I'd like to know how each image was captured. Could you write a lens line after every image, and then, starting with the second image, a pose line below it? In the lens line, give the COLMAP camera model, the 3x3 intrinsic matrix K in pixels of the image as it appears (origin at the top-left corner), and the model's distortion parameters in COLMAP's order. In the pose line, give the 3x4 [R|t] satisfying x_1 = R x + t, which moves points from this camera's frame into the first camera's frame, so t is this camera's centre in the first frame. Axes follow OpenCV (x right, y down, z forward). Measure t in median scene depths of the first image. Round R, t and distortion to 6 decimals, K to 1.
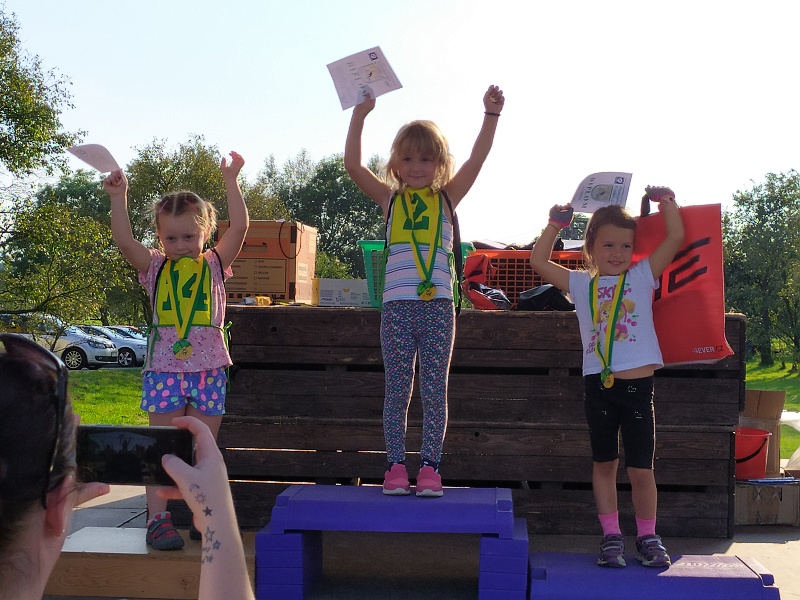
lens RADIAL K [[1513.0, 0, 360.2], [0, 1513.0, 260.4], [0, 0, 1]] dist [-0.022716, -0.208151]
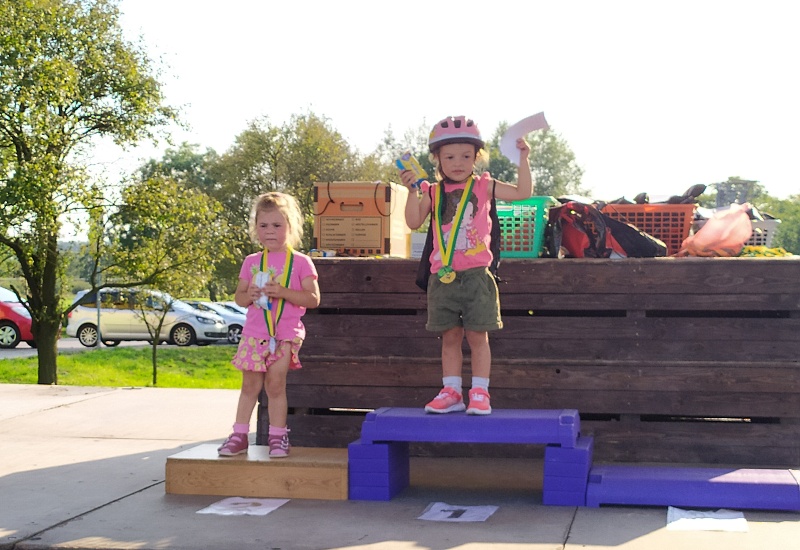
lens RADIAL K [[1725.7, 0, 366.7], [0, 1725.7, 273.5], [0, 0, 1]] dist [-0.040585, -0.047799]
pose [[0.996920, -0.019402, -0.075984, 0.016629], [0.020875, 0.999608, 0.018640, 0.007745], [0.075593, -0.020169, 0.996935, -0.115237]]
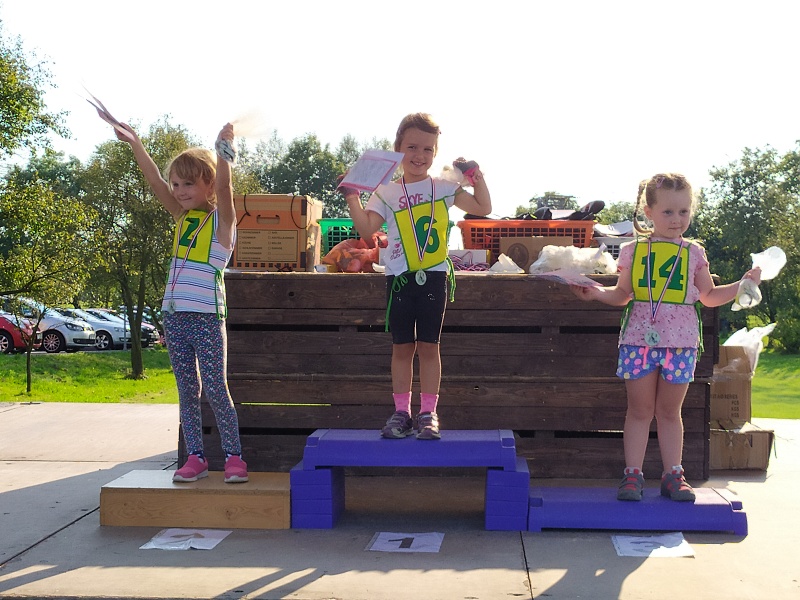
lens RADIAL K [[1604.7, 0, 399.8], [0, 1604.7, 299.6], [0, 0, 1]] dist [-0.055907, 0.142094]
pose [[0.998645, -0.012885, 0.050423, -0.015775], [0.011169, 0.999354, 0.034160, 0.004707], [-0.050830, -0.033550, 0.998144, -0.066592]]
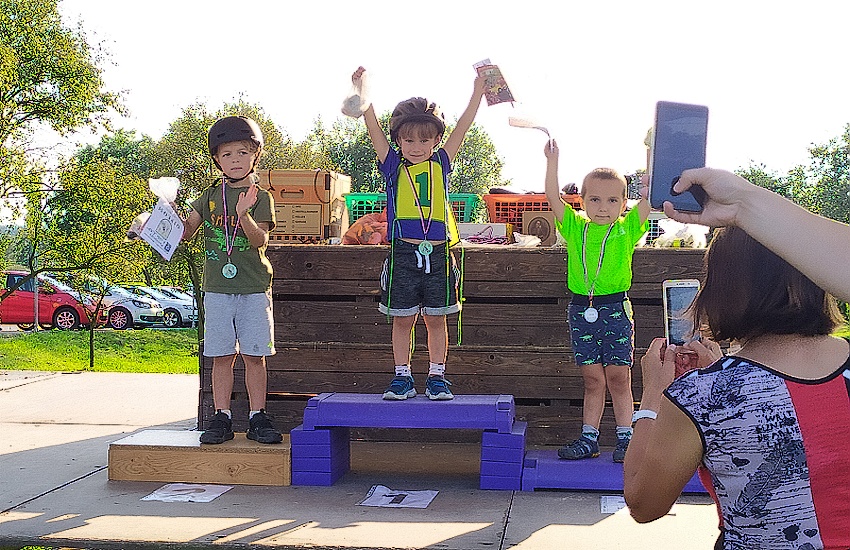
lens RADIAL K [[1657.7, 0, 424.2], [0, 1657.7, 277.0], [0, 0, 1]] dist [-0.008757, 0.011848]
pose [[0.999944, -0.010504, 0.001380, 0.011554], [0.010458, 0.999491, 0.030151, 0.007669], [-0.001696, -0.030135, 0.999544, -0.101610]]
